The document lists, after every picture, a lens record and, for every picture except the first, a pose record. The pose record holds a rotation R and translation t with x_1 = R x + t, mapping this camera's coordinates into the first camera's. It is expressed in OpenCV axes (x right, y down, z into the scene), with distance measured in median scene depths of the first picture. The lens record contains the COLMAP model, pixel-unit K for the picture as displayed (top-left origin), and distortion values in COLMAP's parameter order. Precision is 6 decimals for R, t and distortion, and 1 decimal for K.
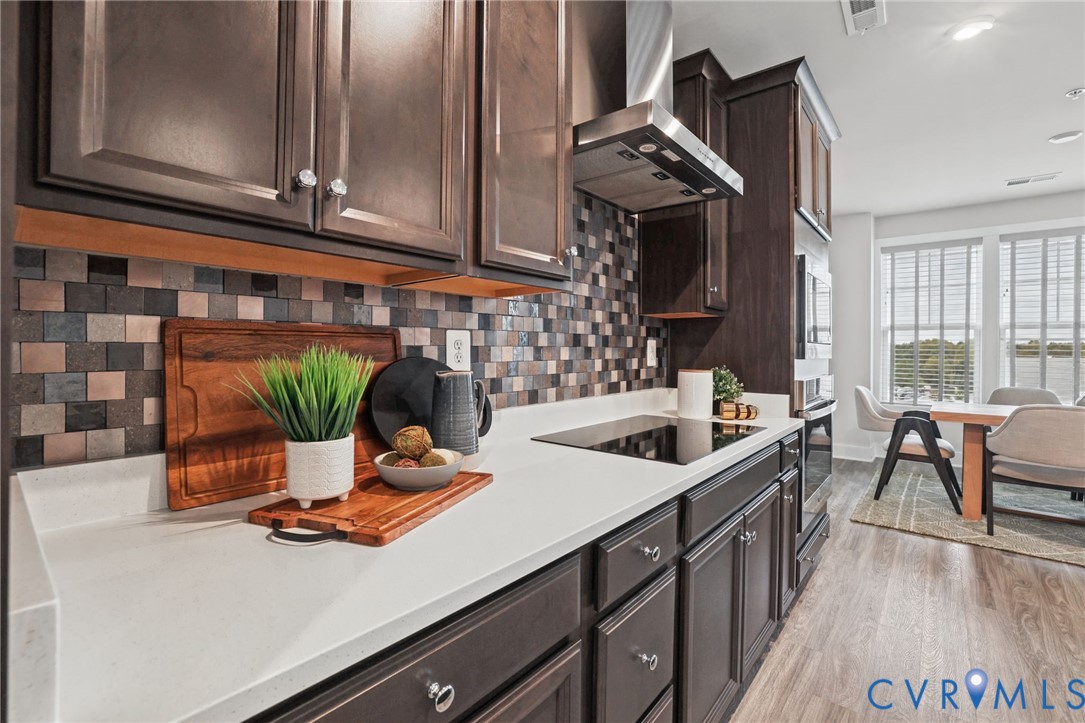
lens RADIAL K [[475.7, 0, 549.1], [0, 475.7, 334.8], [0, 0, 1]] dist [-0.037354, 0.011449]
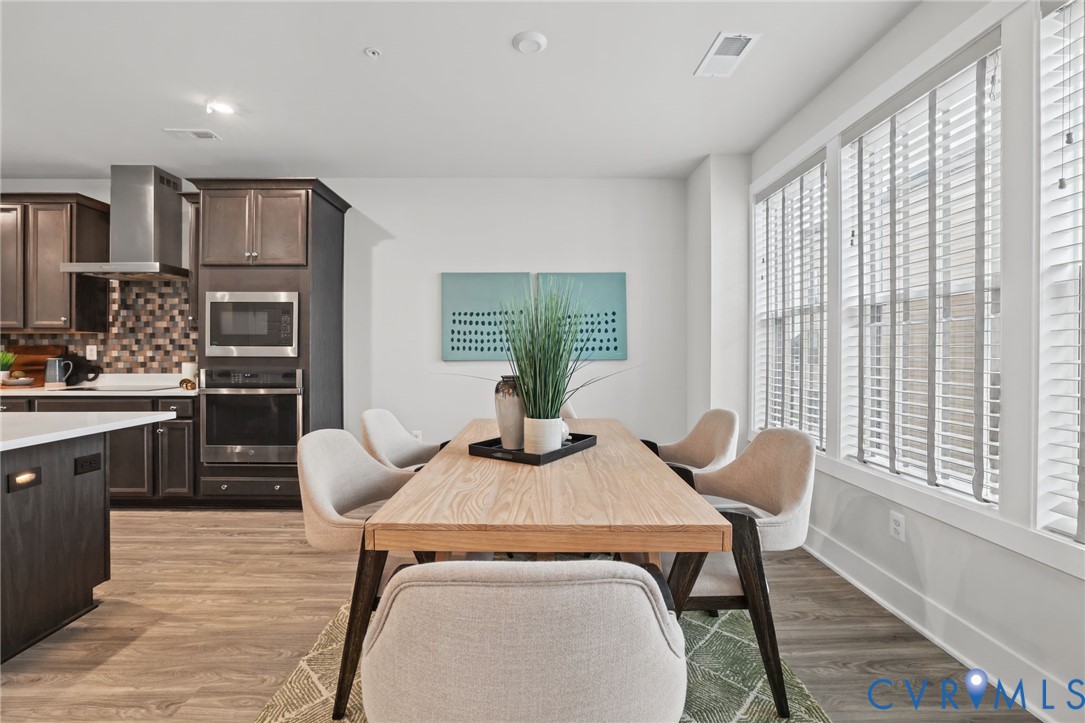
lens RADIAL K [[462.8, 0, 544.4], [0, 462.8, 353.2], [0, 0, 1]] dist [-0.036622, 0.010329]
pose [[0.661599, -0.004601, -0.749844, 2.811219], [0.028327, 0.999421, 0.018860, 0.049108], [0.749323, -0.033719, 0.661346, 0.933431]]
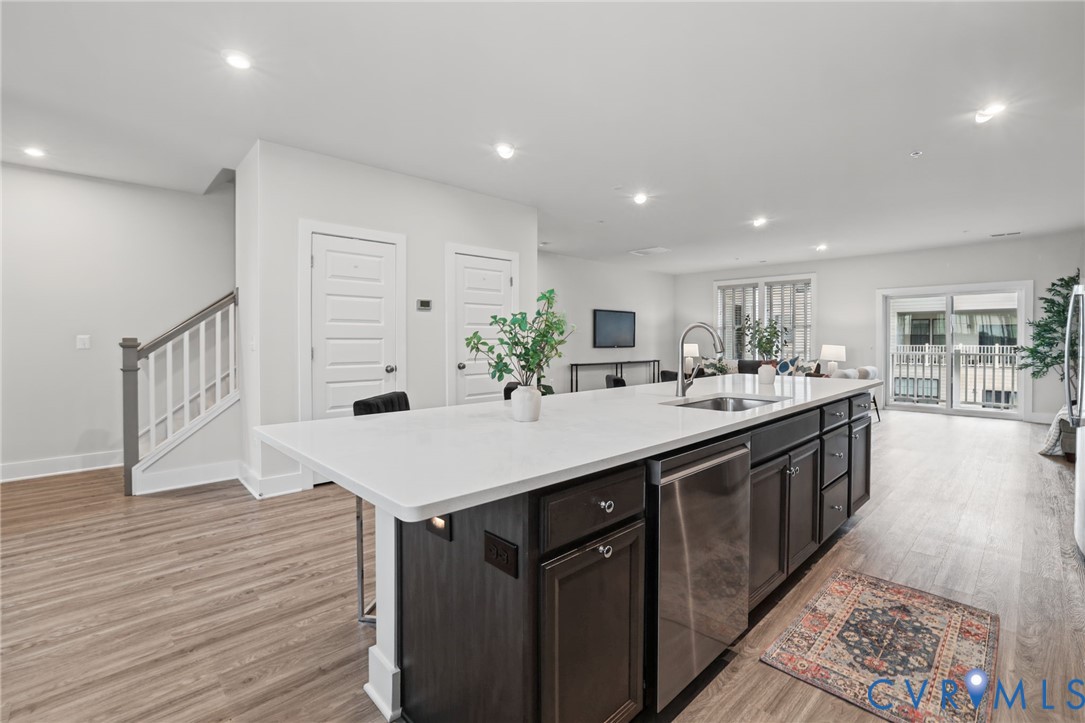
lens RADIAL K [[476.8, 0, 562.7], [0, 476.8, 344.7], [0, 0, 1]] dist [-0.021819, 0.000306]
pose [[-0.995316, -0.009838, 0.096172, 1.140356], [-0.011775, 0.999739, -0.019598, 0.053170], [-0.095954, -0.020639, -0.995172, 1.406447]]
